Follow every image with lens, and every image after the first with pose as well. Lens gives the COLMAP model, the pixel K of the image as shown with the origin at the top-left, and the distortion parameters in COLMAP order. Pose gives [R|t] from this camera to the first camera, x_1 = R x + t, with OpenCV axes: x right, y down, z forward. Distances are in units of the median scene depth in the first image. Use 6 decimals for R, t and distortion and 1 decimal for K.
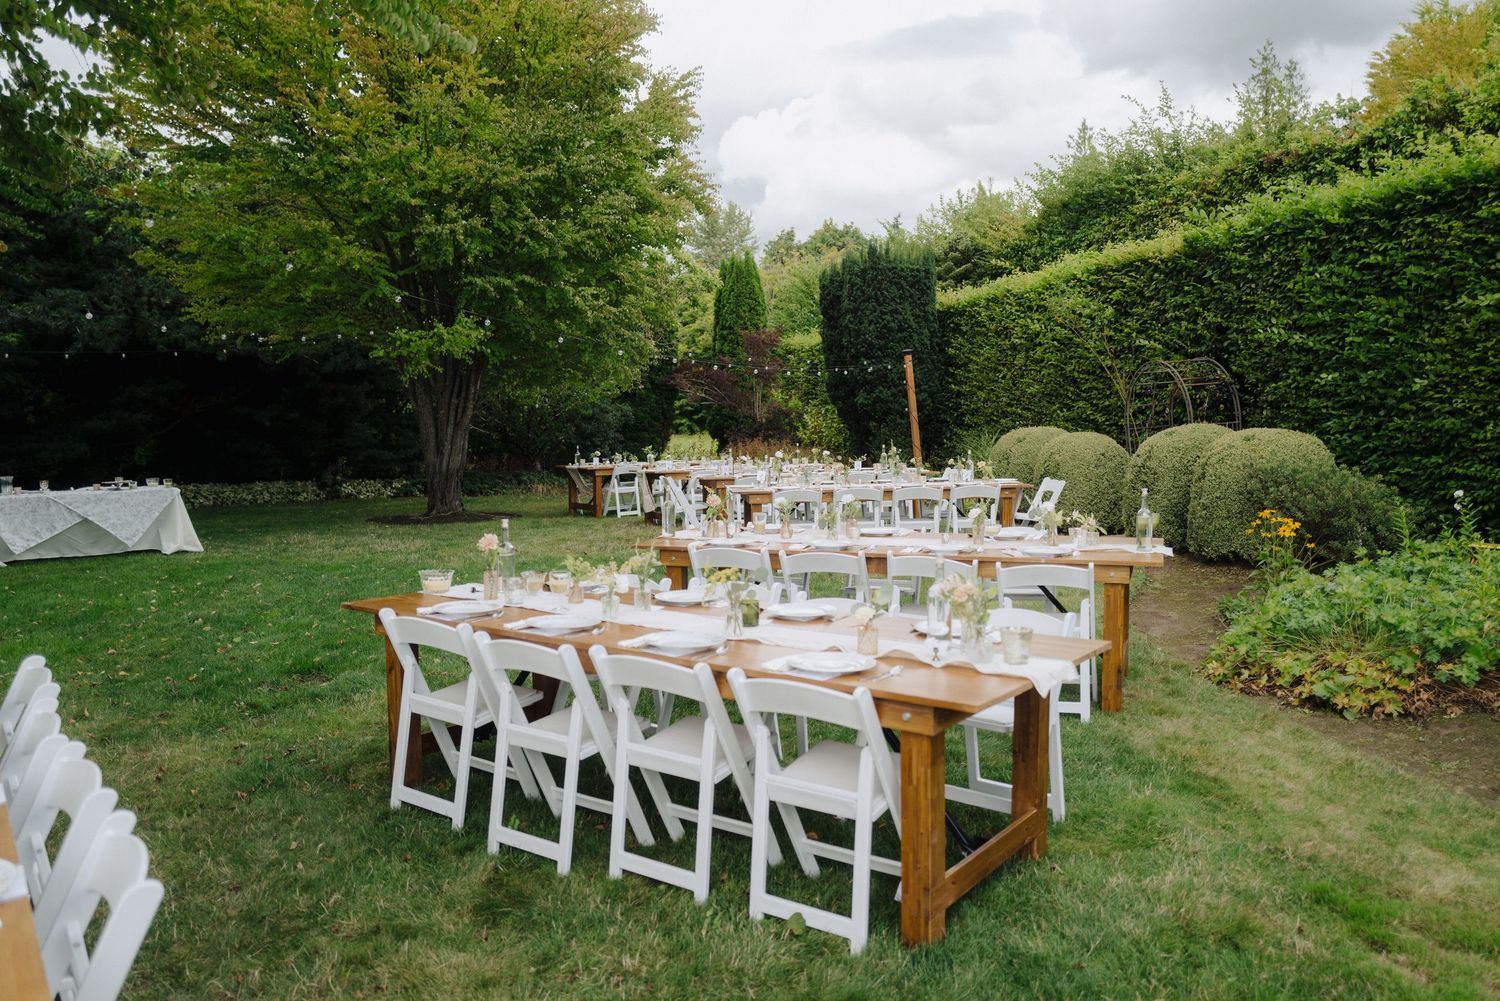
lens RADIAL K [[1122.3, 0, 757.9], [0, 1122.3, 500.5], [0, 0, 1]] dist [-0.042154, 0.065170]
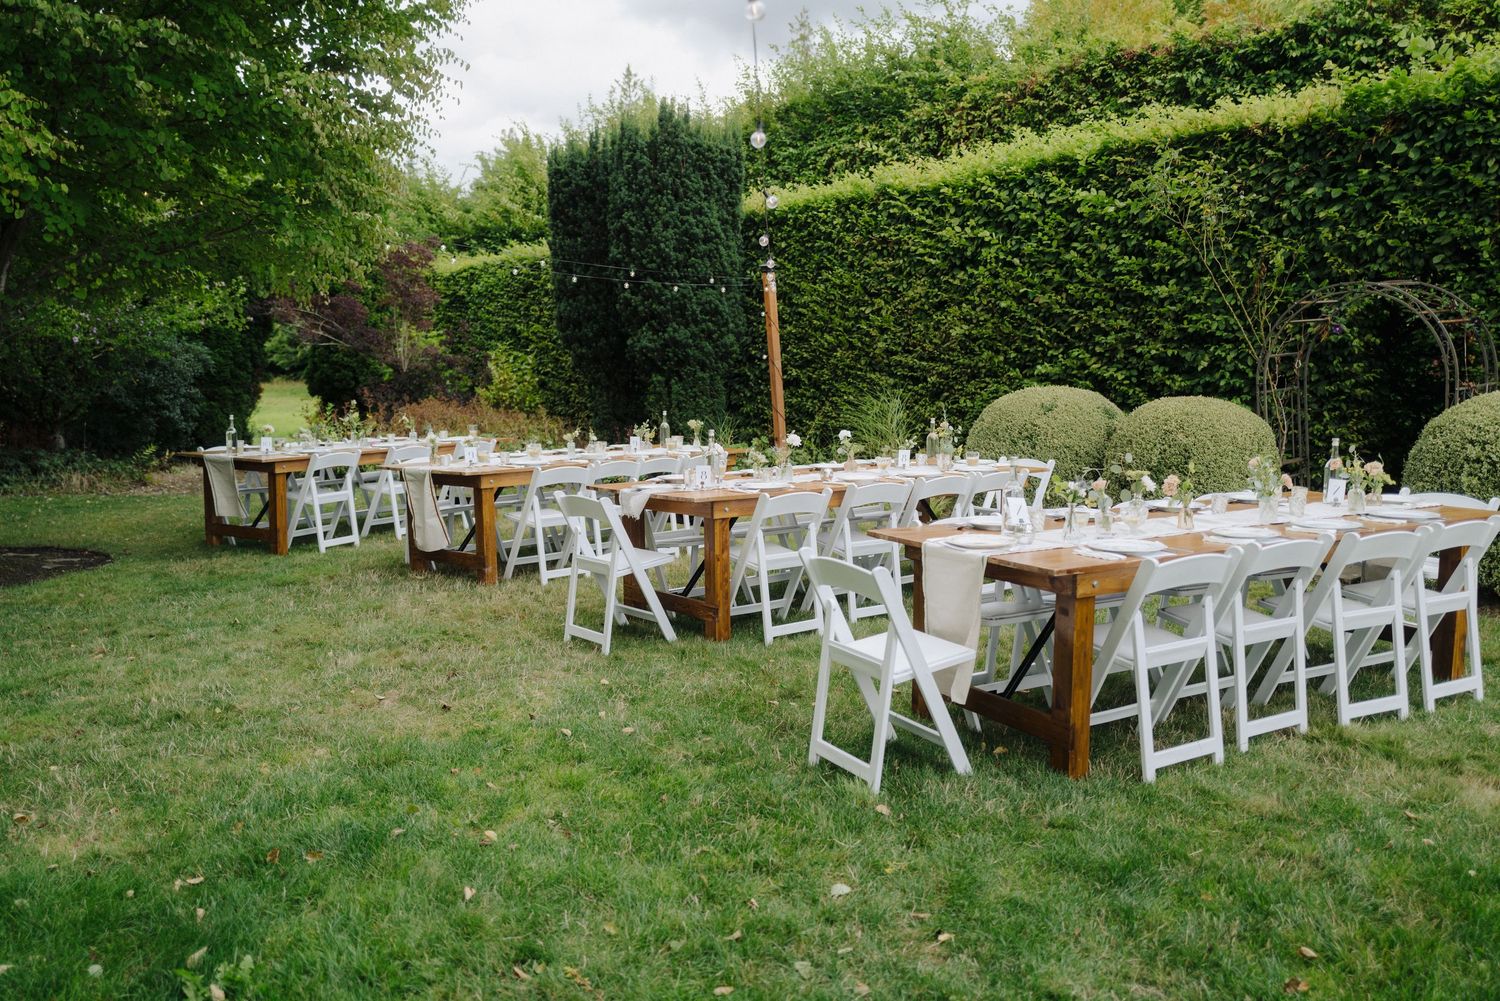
lens RADIAL K [[1122.3, 0, 757.9], [0, 1122.3, 500.5], [0, 0, 1]] dist [-0.042154, 0.065170]
pose [[0.909791, -0.033705, 0.413696, -0.129259], [0.016873, 0.998877, 0.044275, -0.023823], [-0.414724, -0.033301, 0.909338, 0.365112]]
